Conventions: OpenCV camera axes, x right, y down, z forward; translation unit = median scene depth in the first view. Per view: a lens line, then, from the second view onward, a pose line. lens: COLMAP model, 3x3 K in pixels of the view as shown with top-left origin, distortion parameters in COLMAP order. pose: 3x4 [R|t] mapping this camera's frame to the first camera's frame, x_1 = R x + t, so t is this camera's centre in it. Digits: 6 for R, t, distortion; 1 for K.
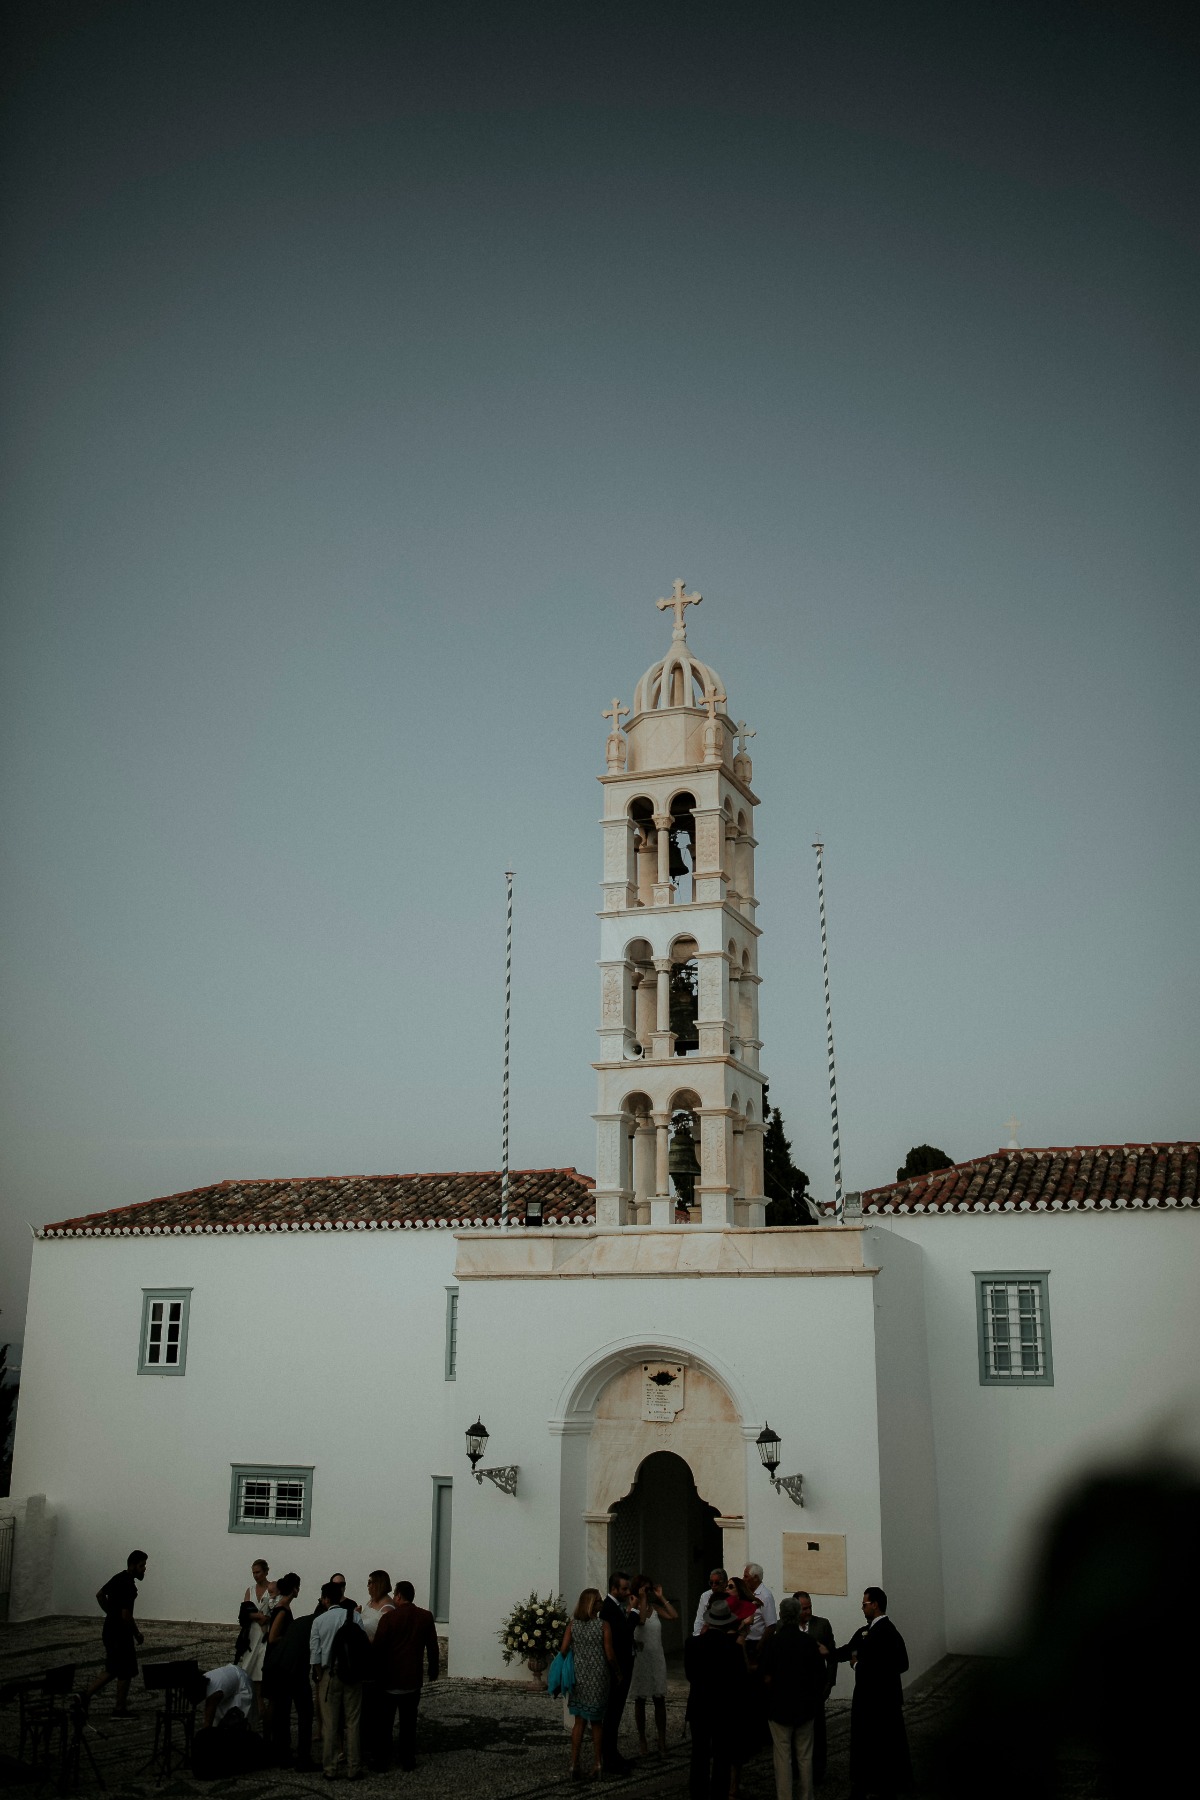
lens RADIAL K [[1715.0, 0, 600.0], [0, 1715.0, 900.0], [0, 0, 1]] dist [-0.000198, -0.017795]
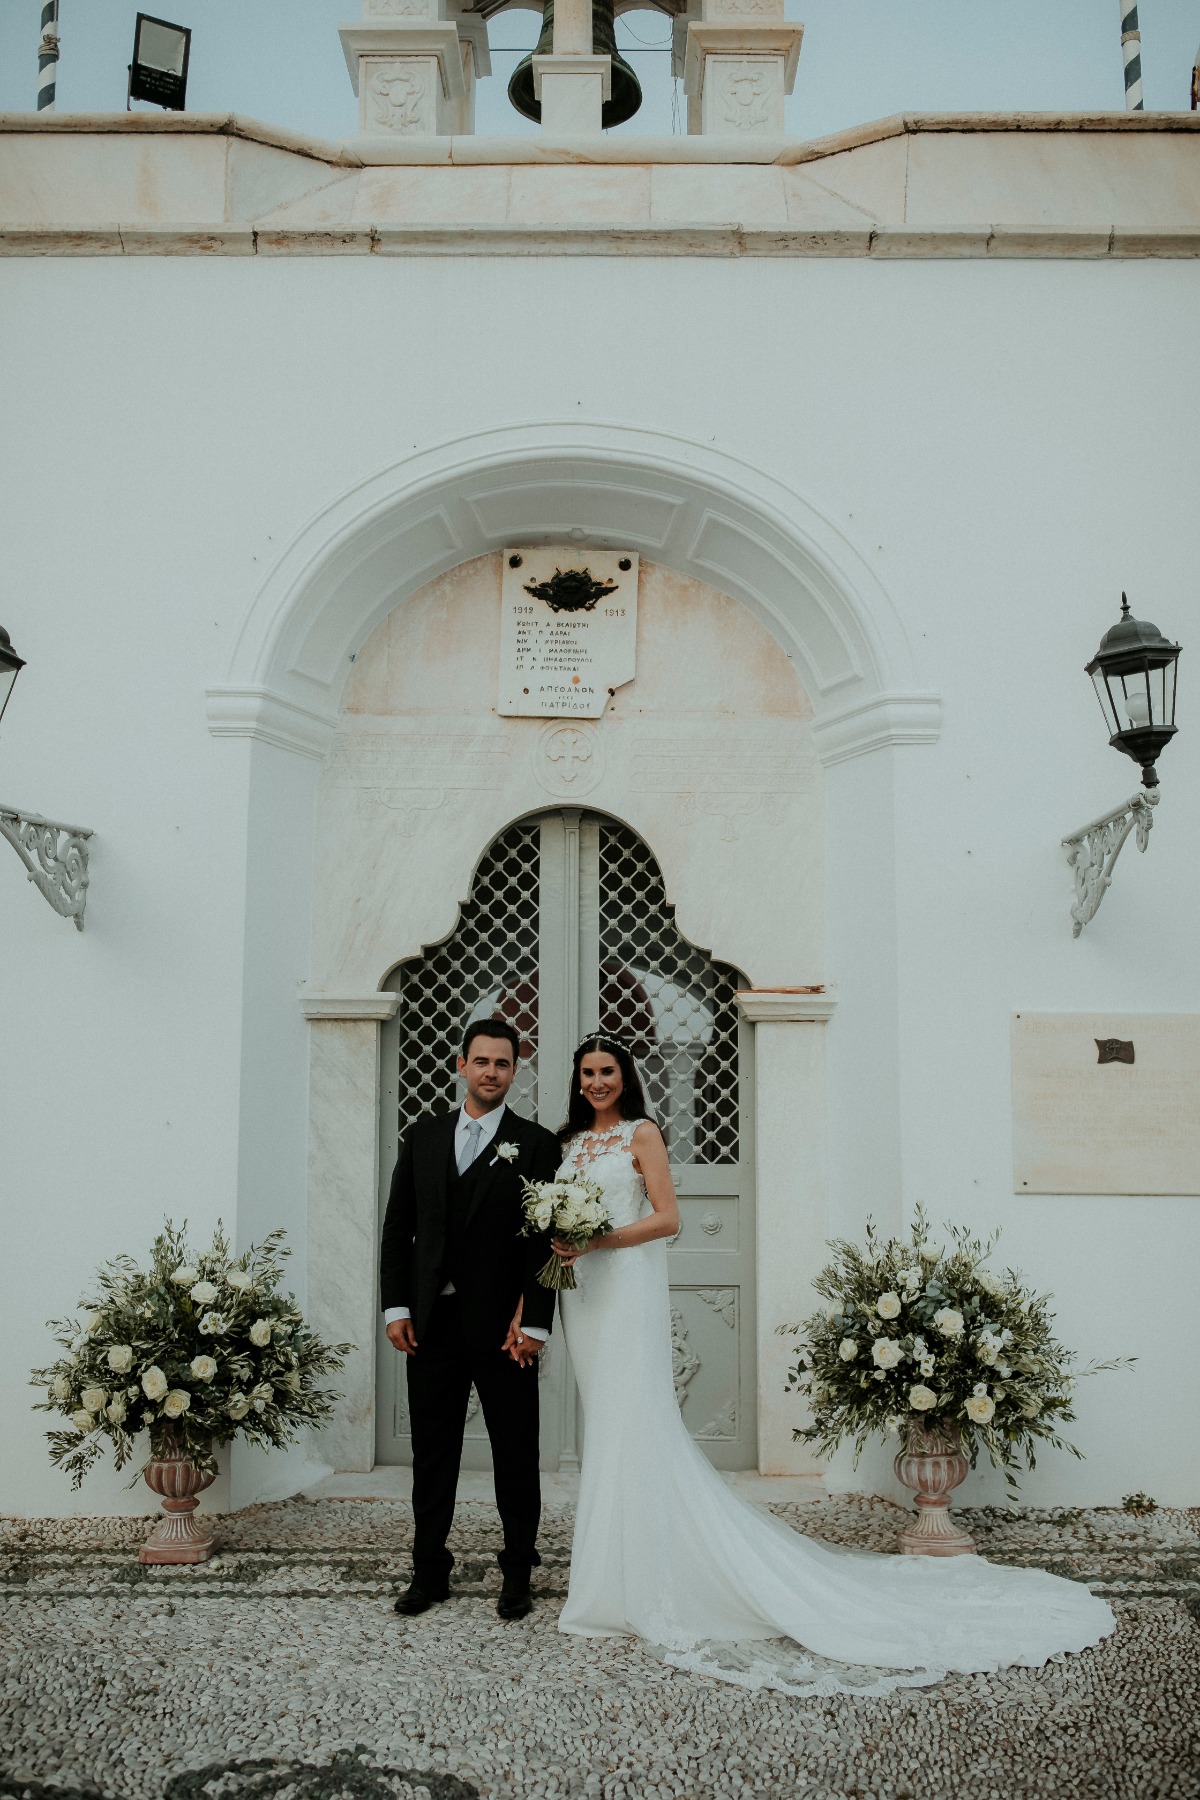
lens RADIAL K [[1715.0, 0, 600.0], [0, 1715.0, 900.0], [0, 0, 1]] dist [-0.000198, -0.017795]
pose [[0.932201, 0.033798, 0.360361, -0.073351], [-0.093518, 0.984314, 0.149601, 0.290255], [-0.349652, -0.173158, 0.920739, 0.696733]]
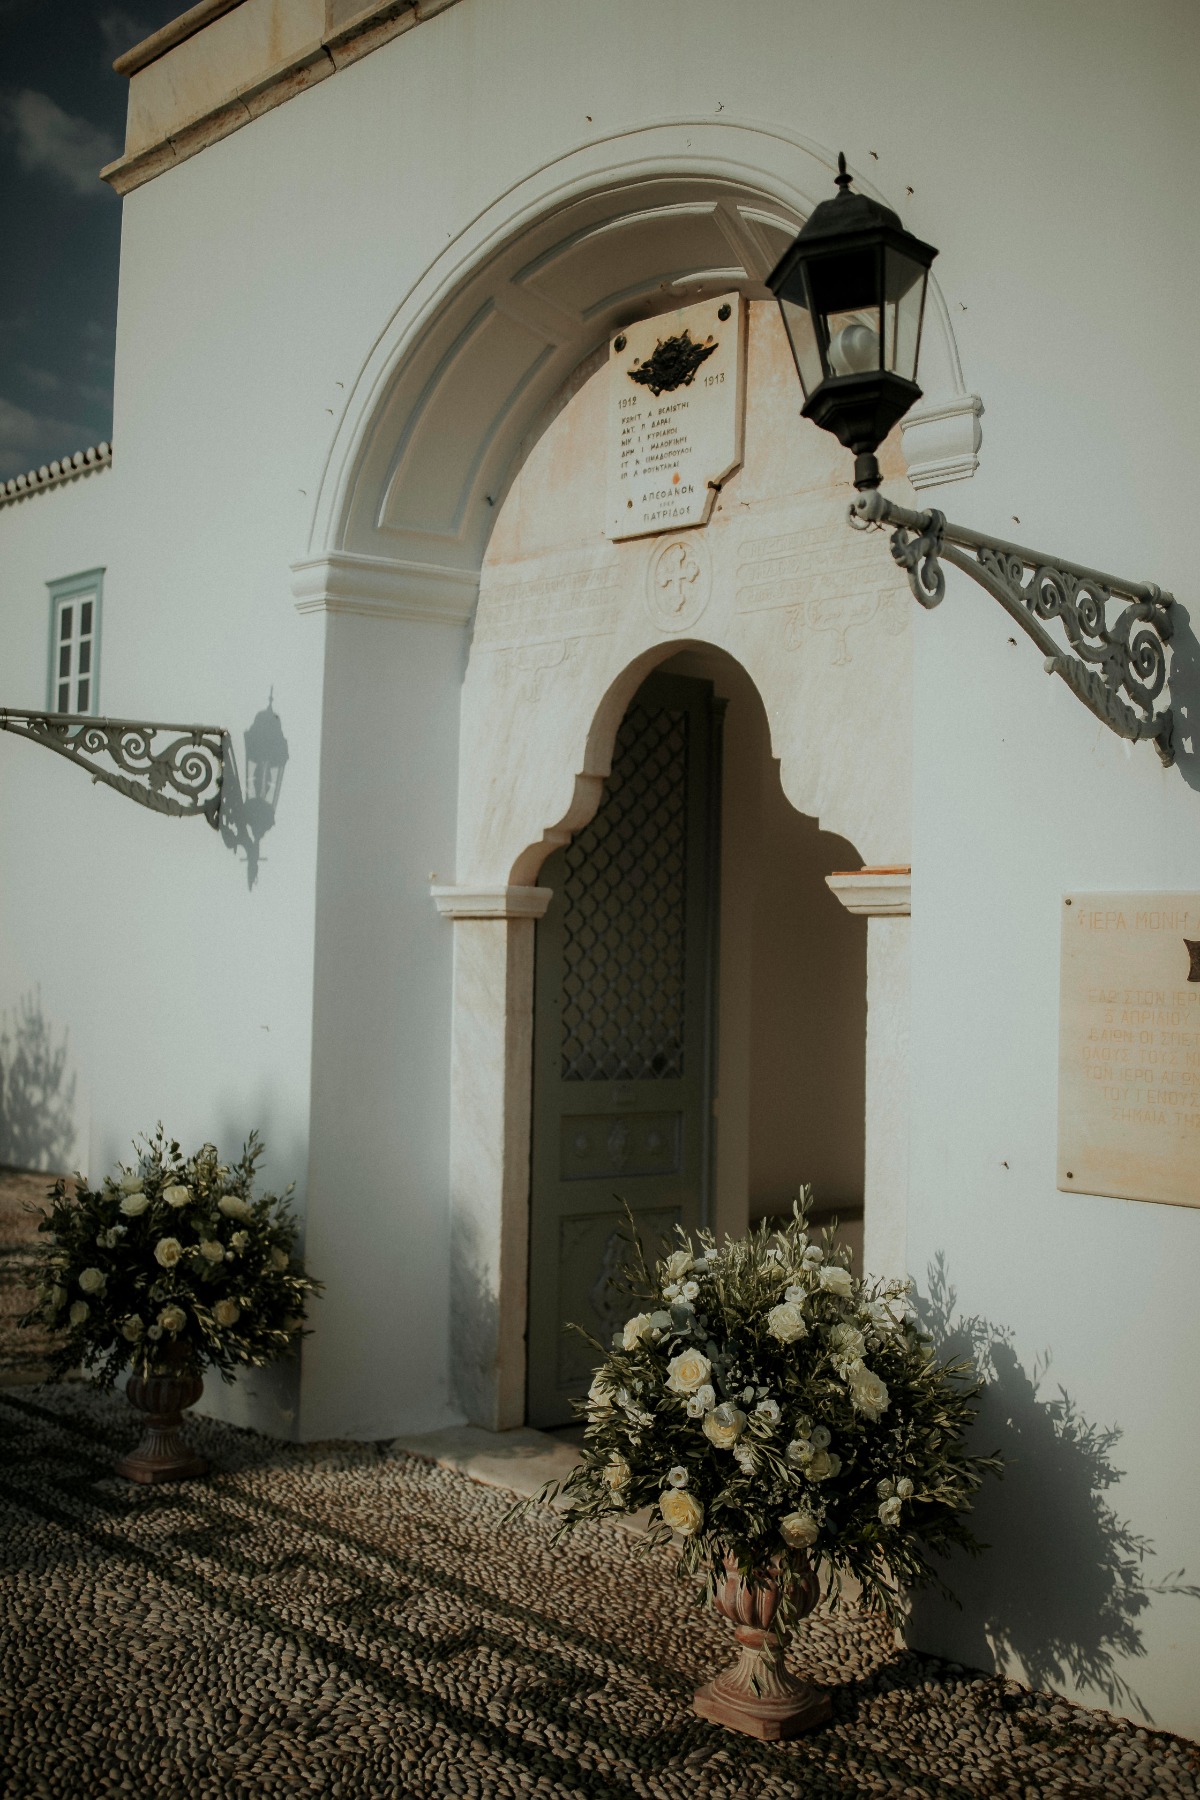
lens RADIAL K [[1715.0, 0, 600.0], [0, 1715.0, 900.0], [0, 0, 1]] dist [-0.000198, -0.017795]
pose [[0.922689, -0.002302, -0.385538, 0.124841], [0.087909, 0.974897, 0.204566, 0.306082], [0.375389, -0.222643, 0.899729, 0.759878]]
